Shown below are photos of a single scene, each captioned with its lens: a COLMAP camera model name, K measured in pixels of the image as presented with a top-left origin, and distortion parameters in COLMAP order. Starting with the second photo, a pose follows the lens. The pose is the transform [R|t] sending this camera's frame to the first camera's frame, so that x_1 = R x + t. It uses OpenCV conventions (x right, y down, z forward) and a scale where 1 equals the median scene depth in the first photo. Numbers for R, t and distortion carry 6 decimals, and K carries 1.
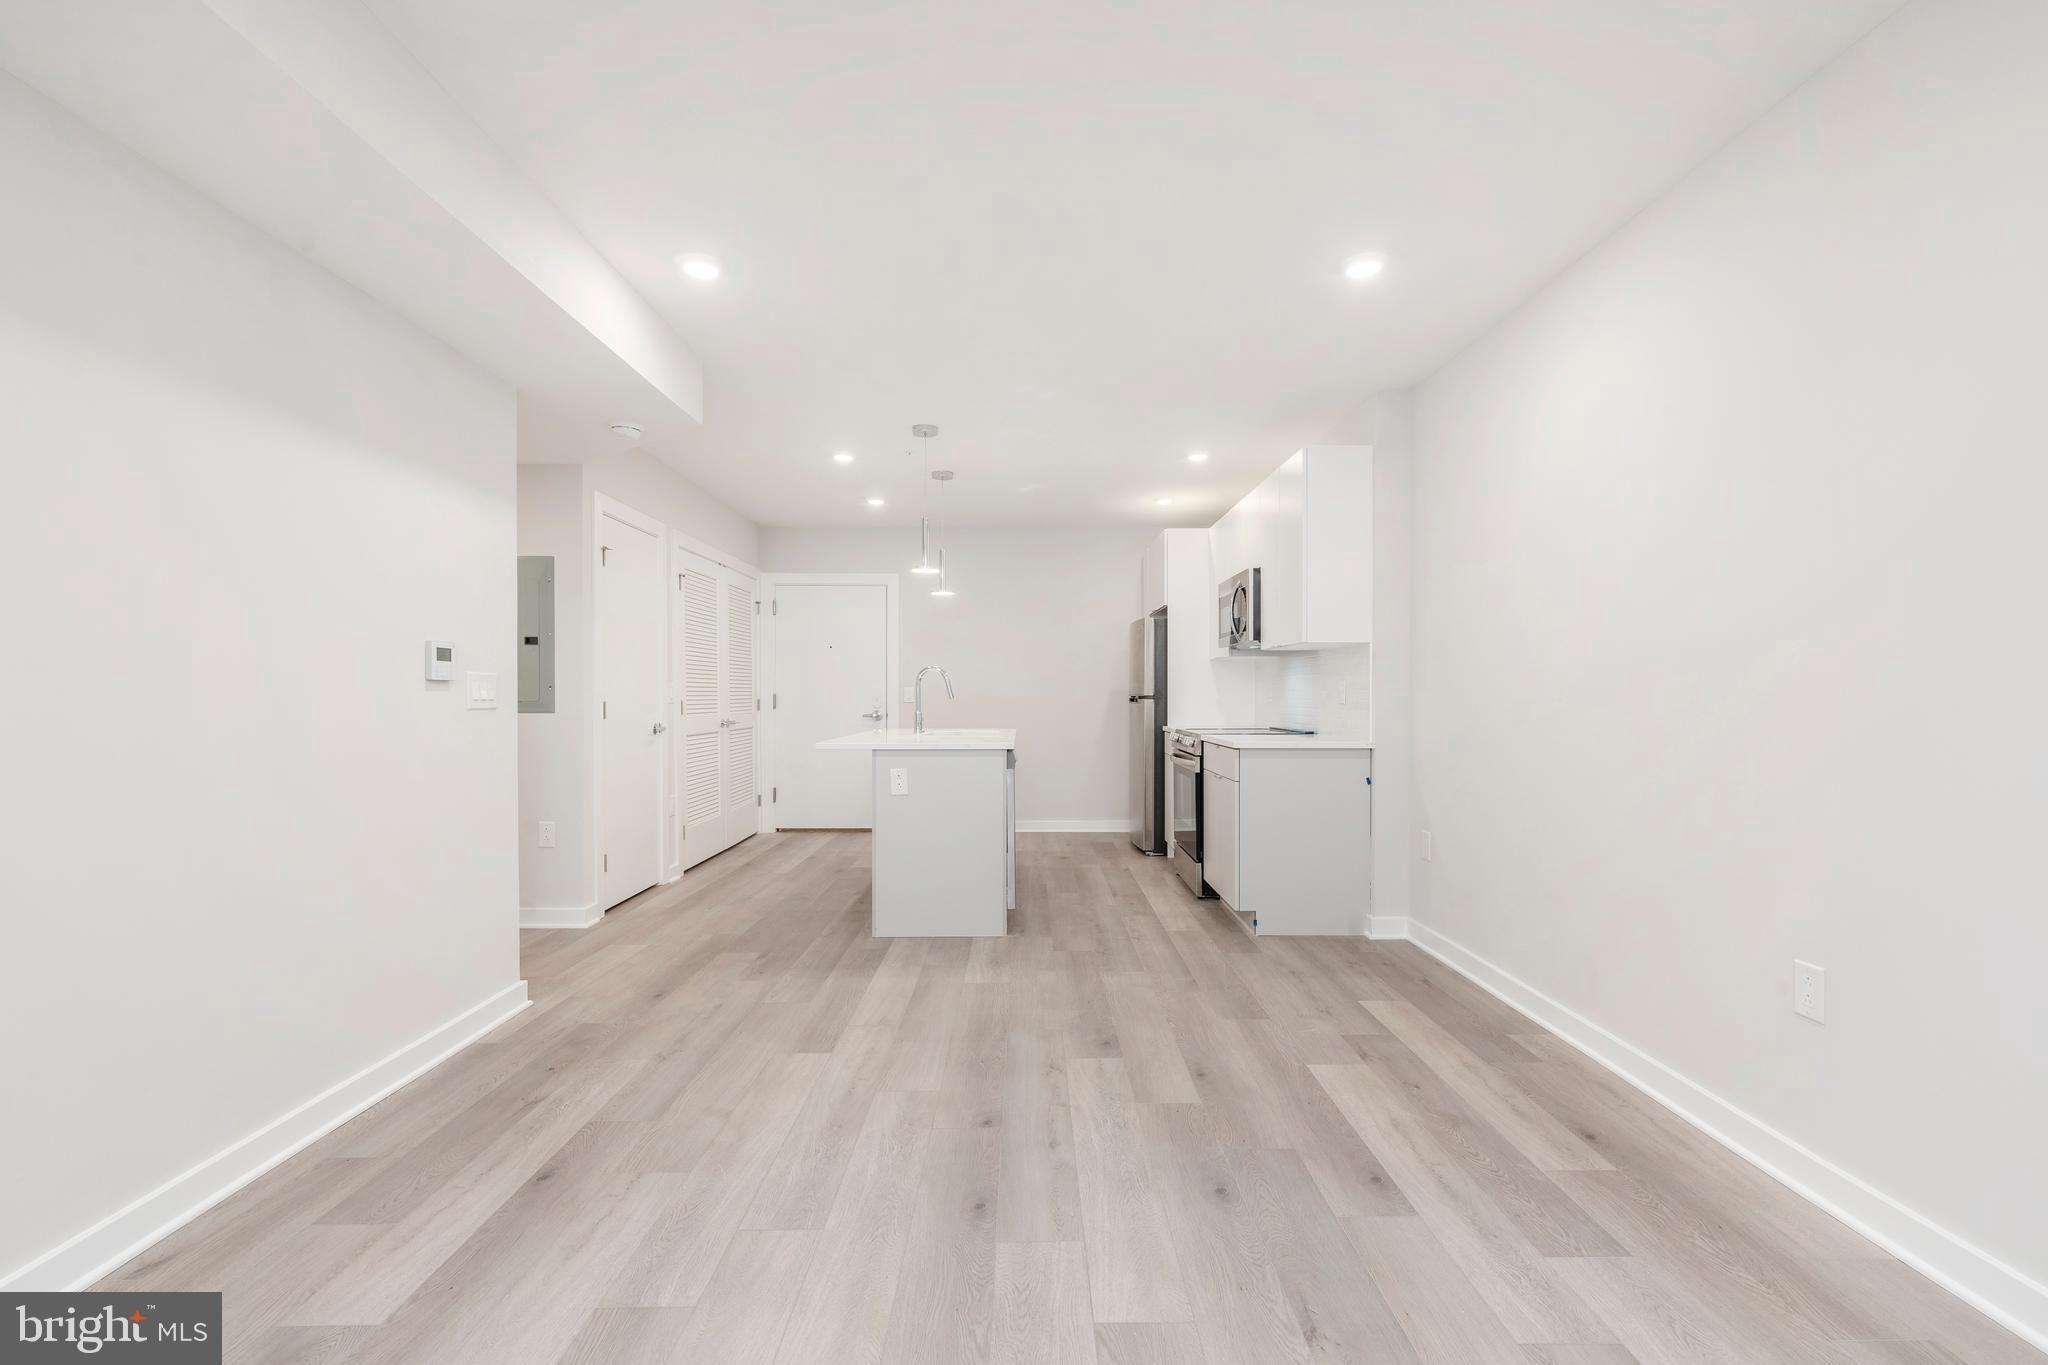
lens RADIAL K [[939.5, 0, 1053.4], [0, 939.5, 687.7], [0, 0, 1]] dist [0.004381, -0.000616]
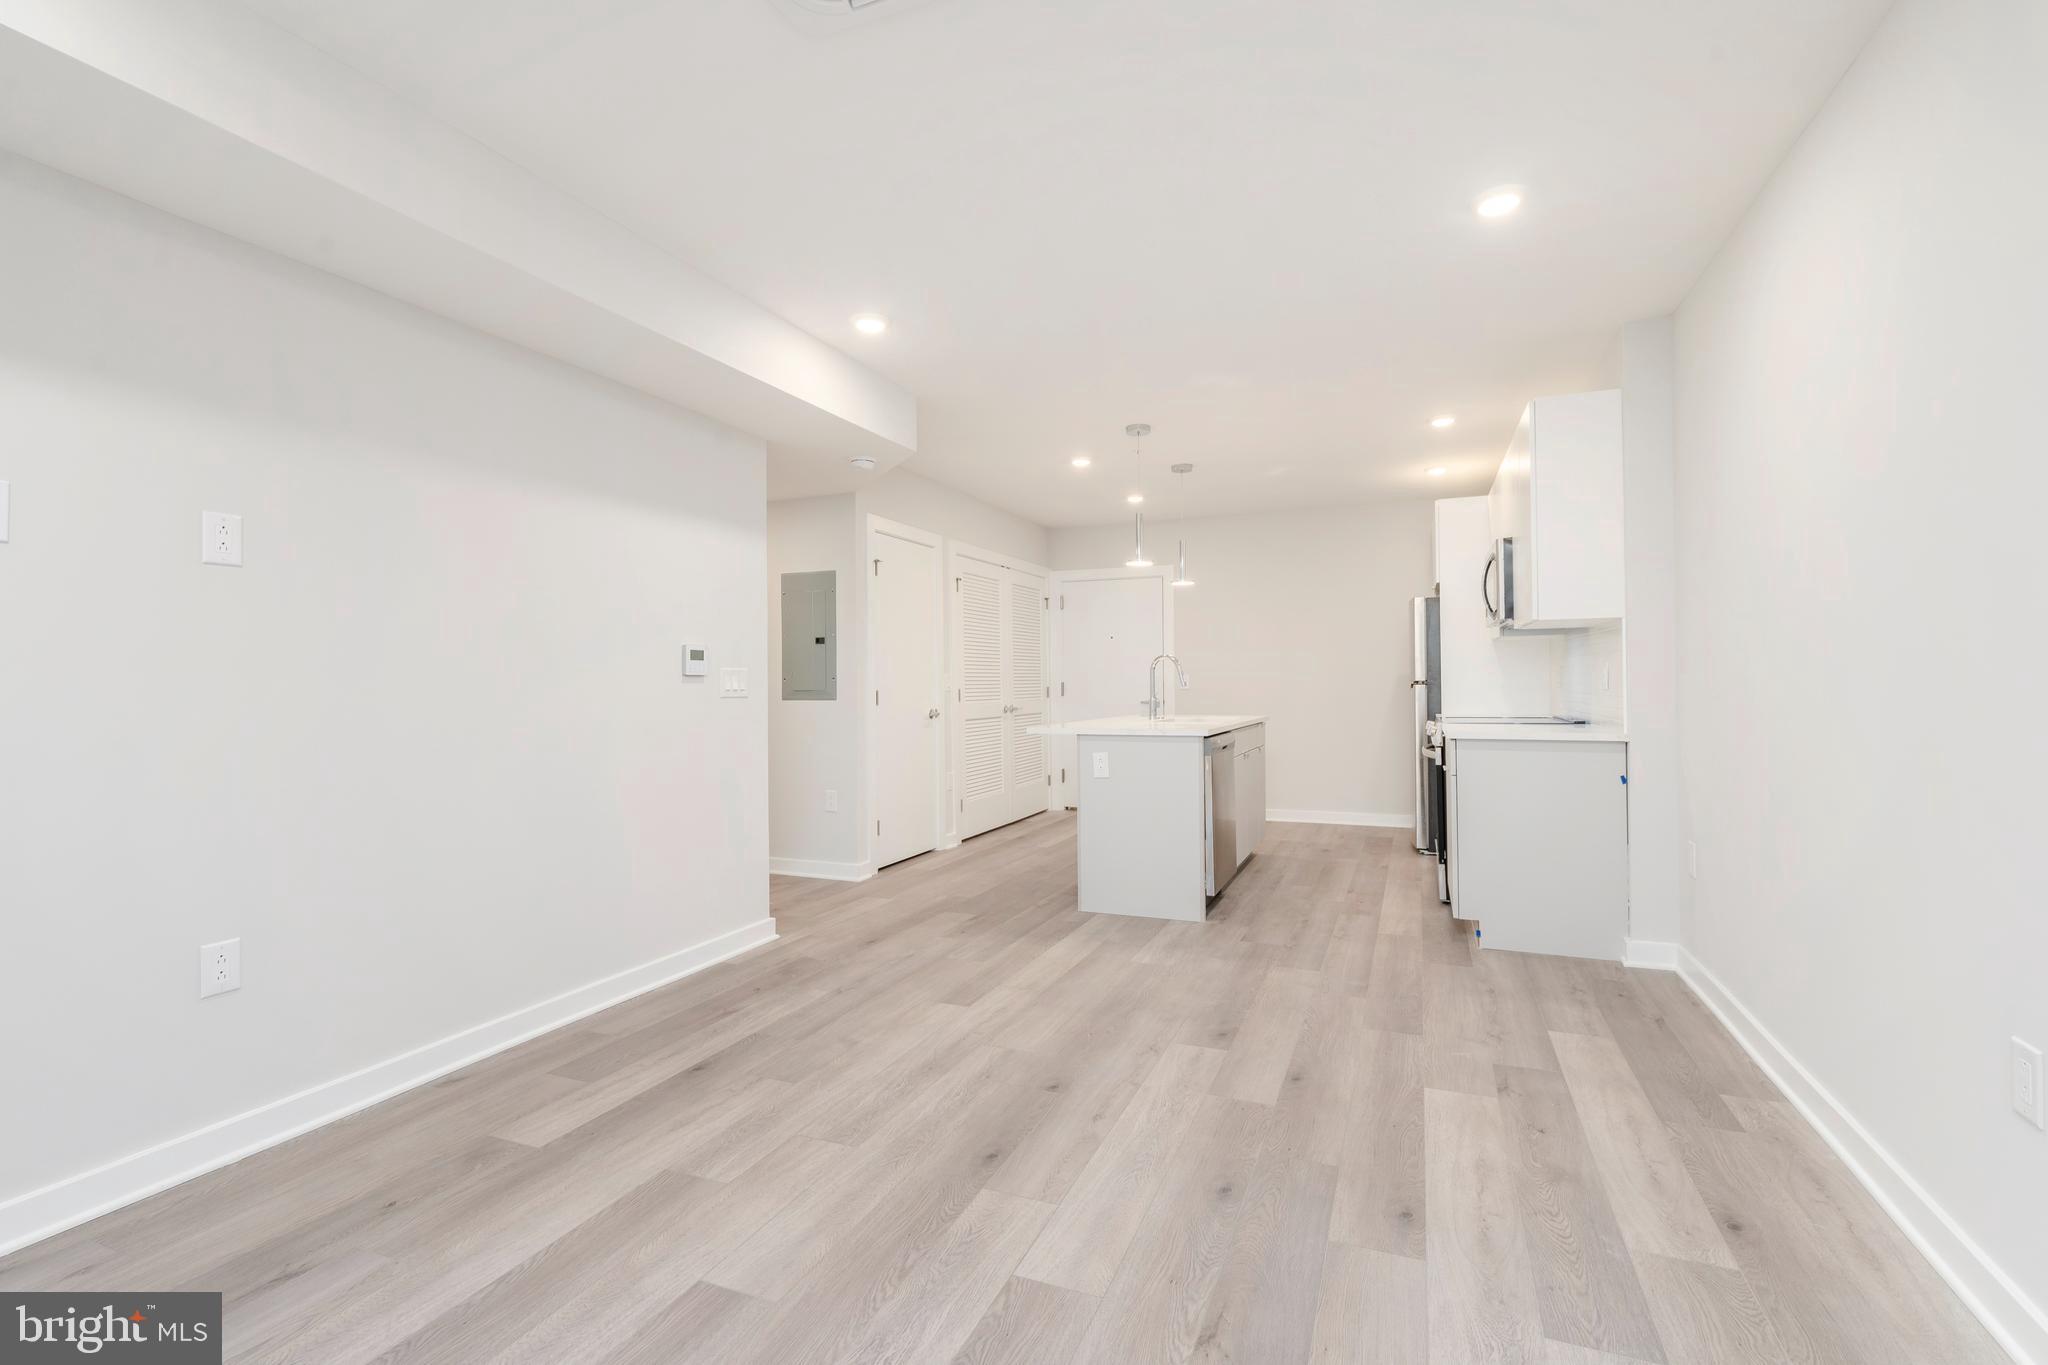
lens RADIAL K [[930.5, 0, 1051.0], [0, 930.5, 657.8], [0, 0, 1]] dist [0.003122, -0.000368]
pose [[0.918342, -0.018275, -0.395365, 0.269783], [0.011333, 0.999738, -0.019886, -0.000814], [0.395625, 0.013782, 0.918309, 0.021015]]
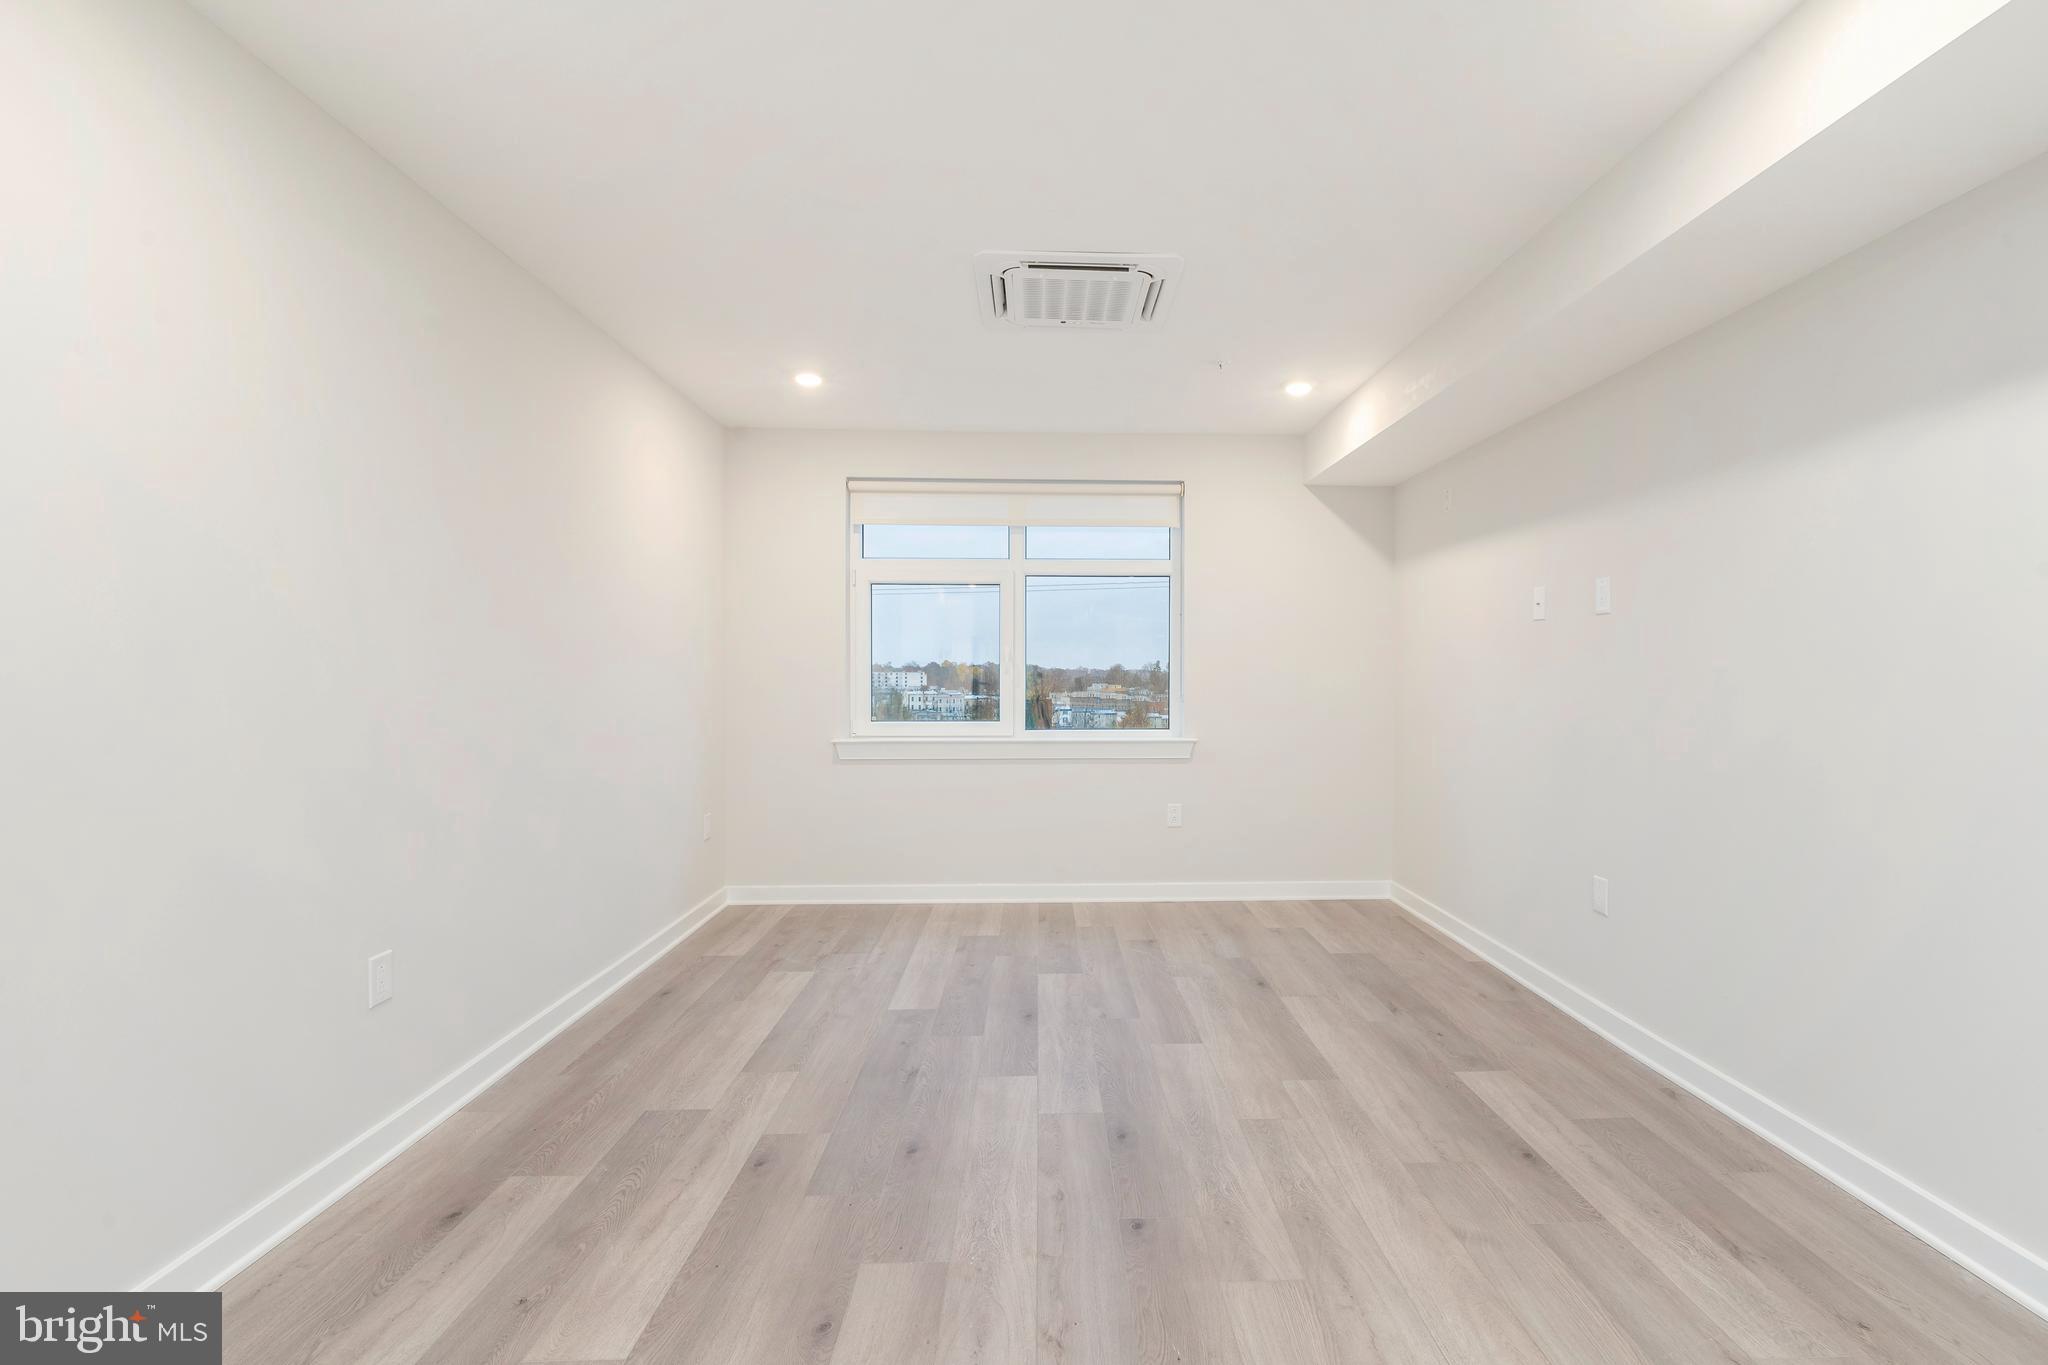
lens RADIAL K [[939.5, 0, 1053.4], [0, 939.5, 687.7], [0, 0, 1]] dist [0.004381, -0.000616]
pose [[-0.999878, 0.000493, 0.015639, -0.006467], [0.000605, 0.999974, 0.007154, -0.019520], [-0.015635, 0.007163, -0.999852, 1.415145]]
